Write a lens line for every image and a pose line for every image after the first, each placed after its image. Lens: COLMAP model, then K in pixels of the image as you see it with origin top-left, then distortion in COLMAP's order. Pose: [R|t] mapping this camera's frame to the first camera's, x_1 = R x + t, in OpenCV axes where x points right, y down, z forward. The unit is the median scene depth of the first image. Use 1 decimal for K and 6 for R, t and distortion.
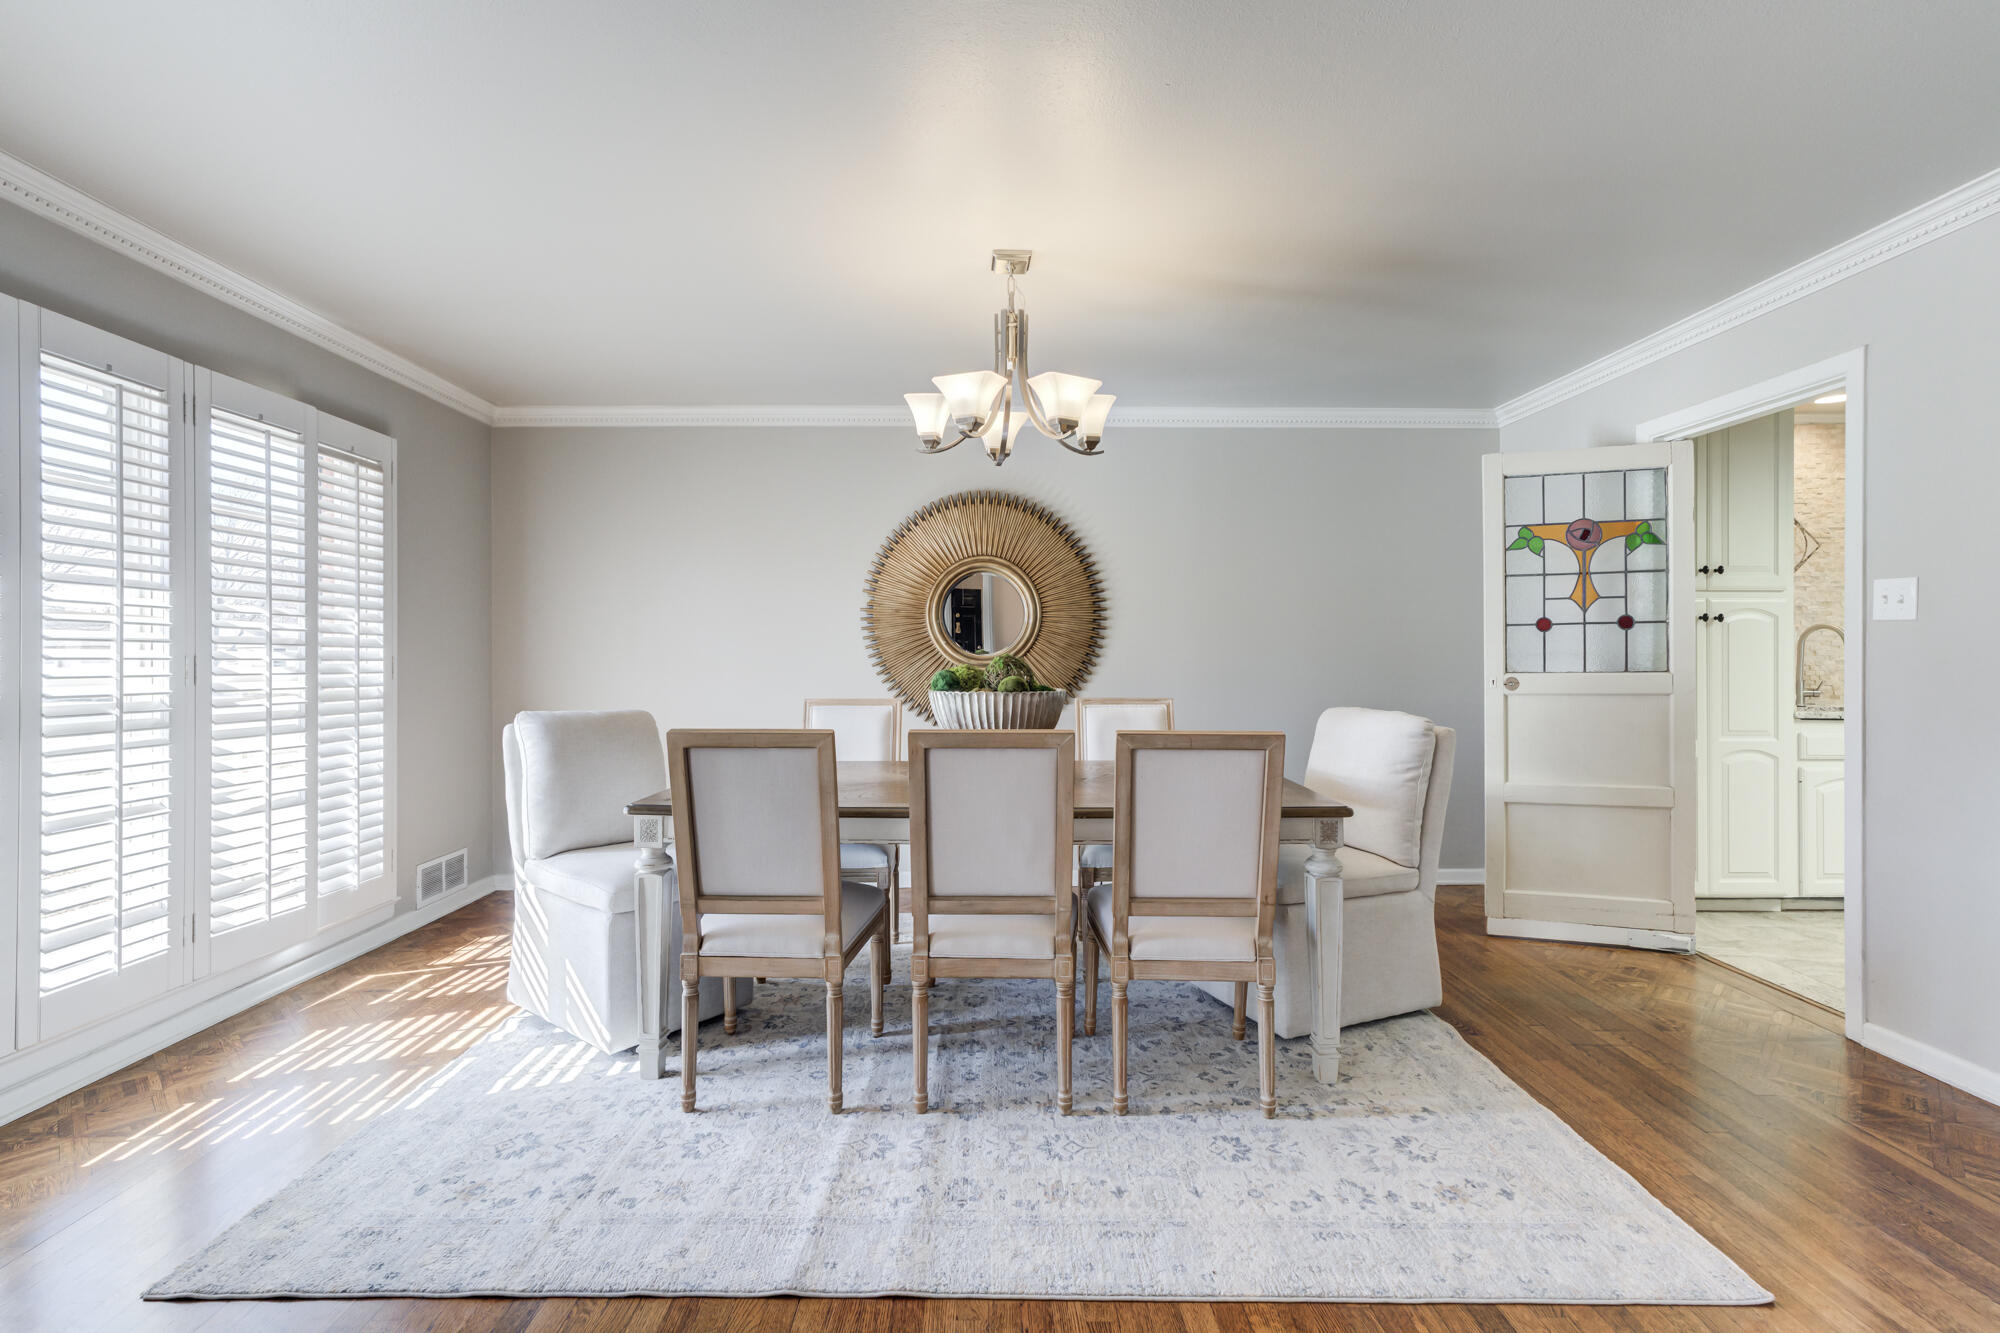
lens RADIAL K [[916.0, 0, 985.7], [0, 916.0, 664.0], [0, 0, 1]] dist [0.000744, 0.004498]
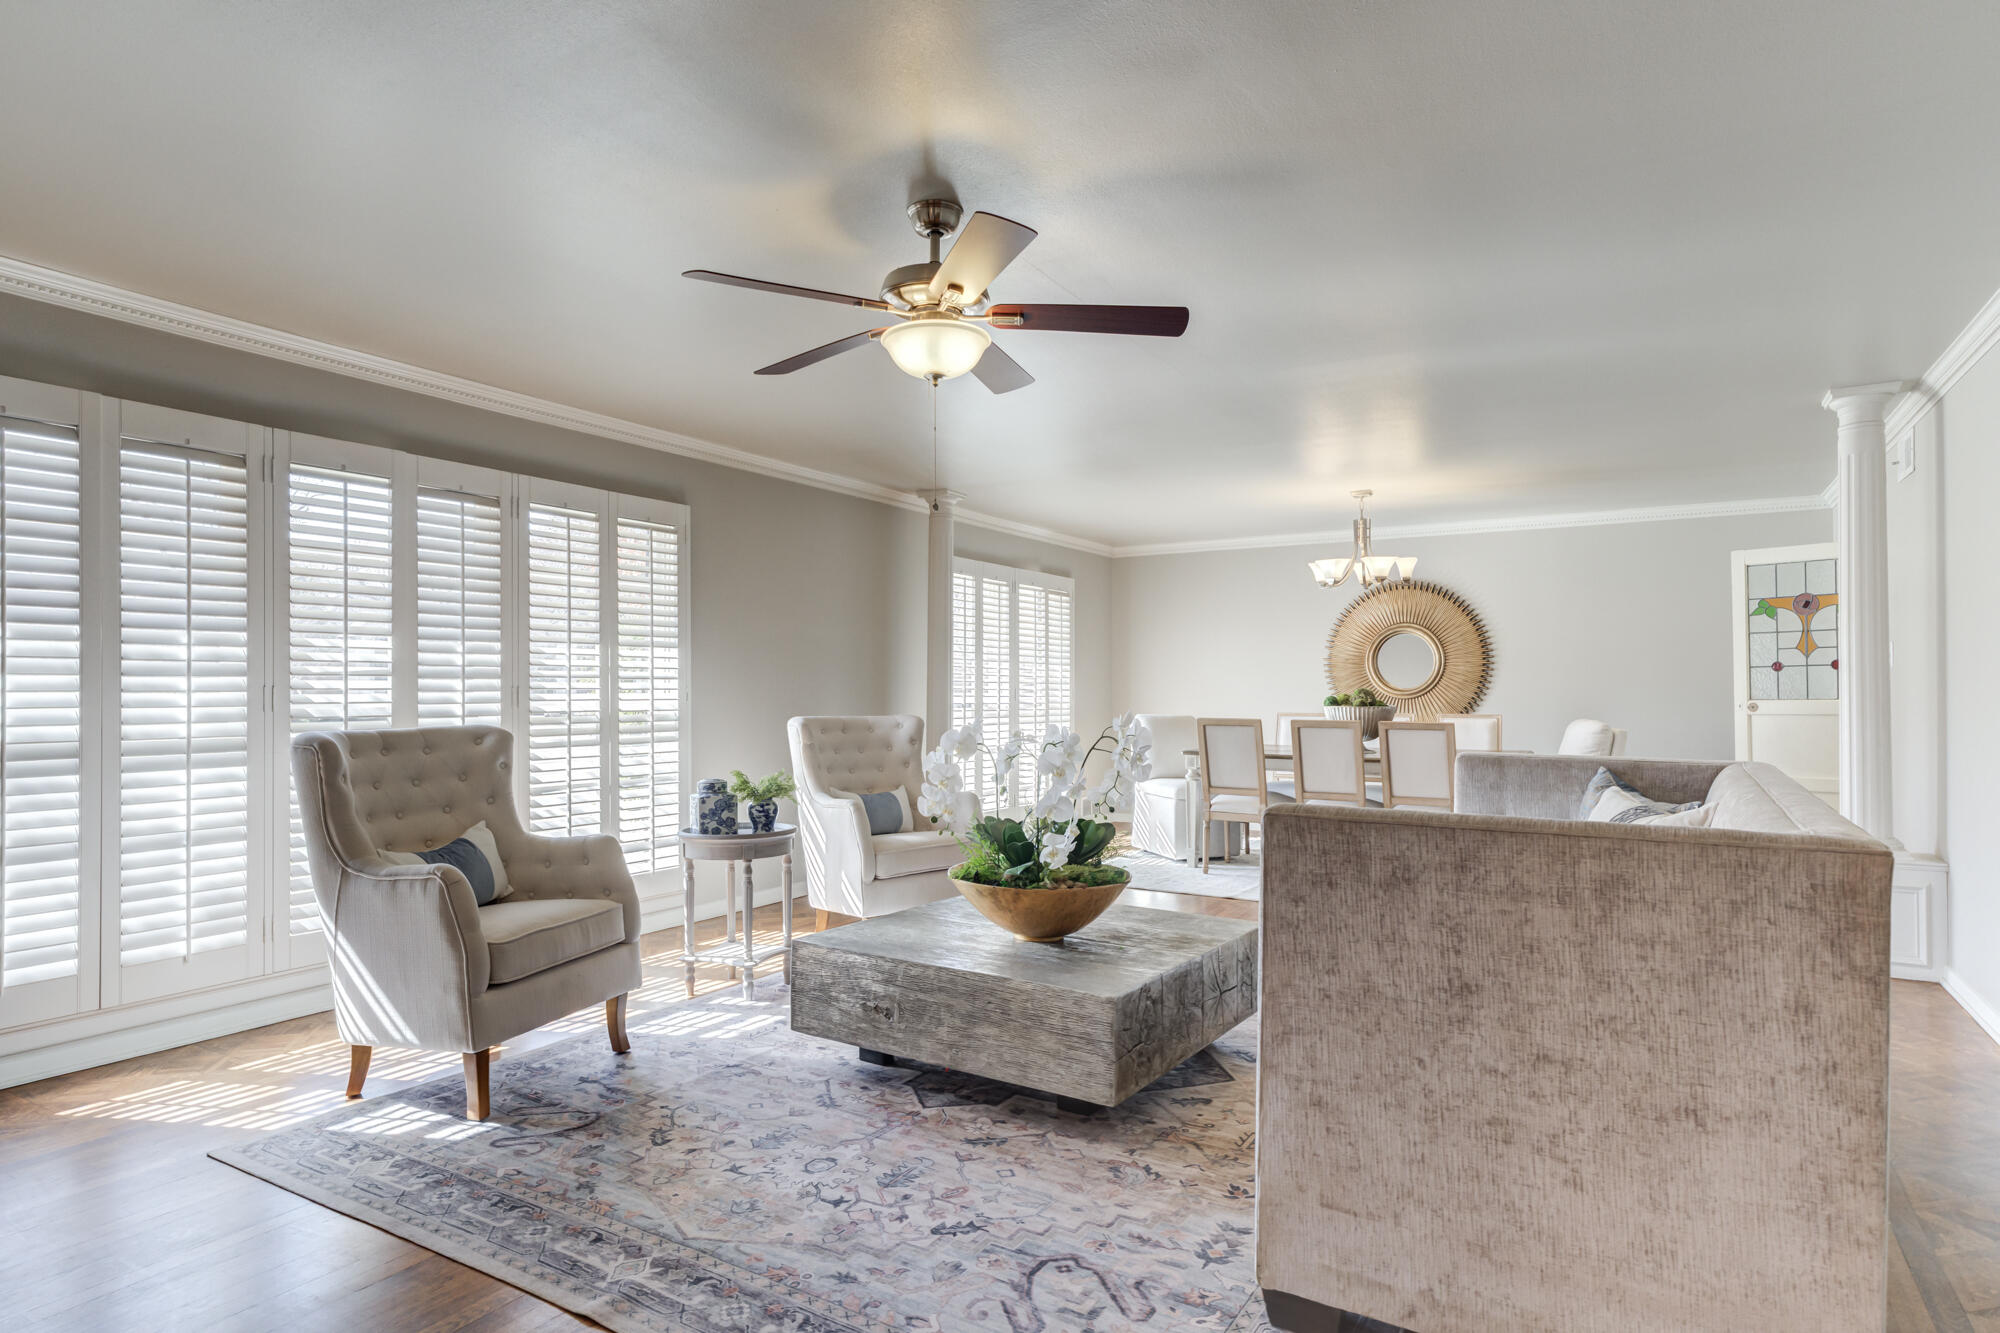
lens RADIAL K [[1027.3, 0, 1015.3], [0, 1027.3, 698.1], [0, 0, 1]] dist [0.008303, 0.000986]
pose [[0.854834, 0.003754, -0.518887, 0.454099], [-0.003497, 0.999993, 0.001473, 0.009621], [0.518889, 0.000556, 0.854841, -1.098749]]
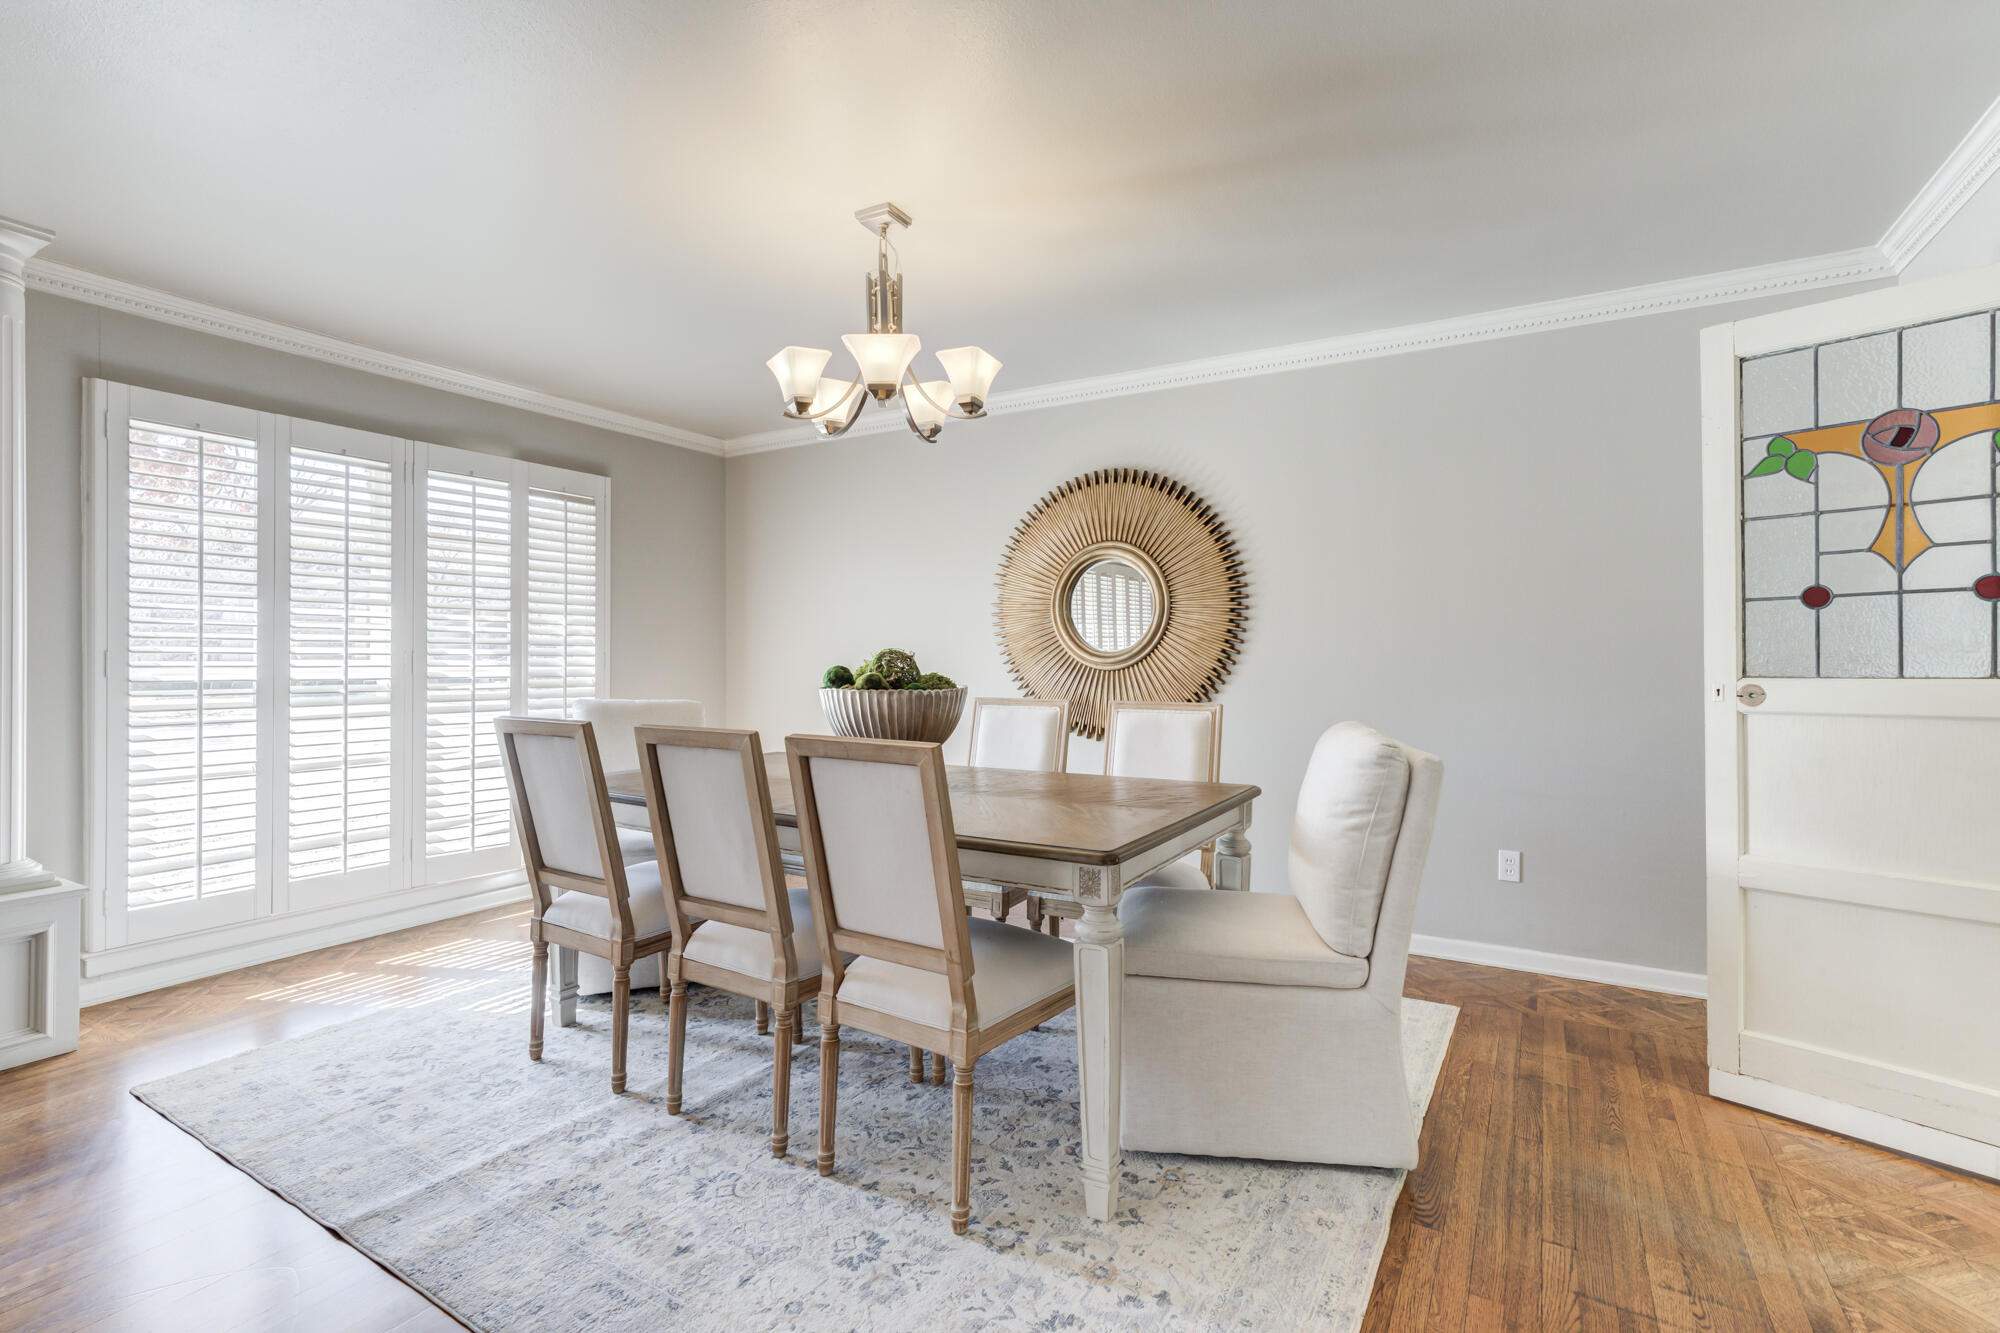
lens RADIAL K [[916.0, 0, 979.4], [0, 916.0, 668.8], [0, 0, 1]] dist [0.000744, 0.004498]
pose [[0.855730, 0.007728, -0.517366, 0.483617], [-0.005101, 0.999966, 0.006500, 0.002721], [0.517398, -0.002923, 0.855740, 0.222541]]
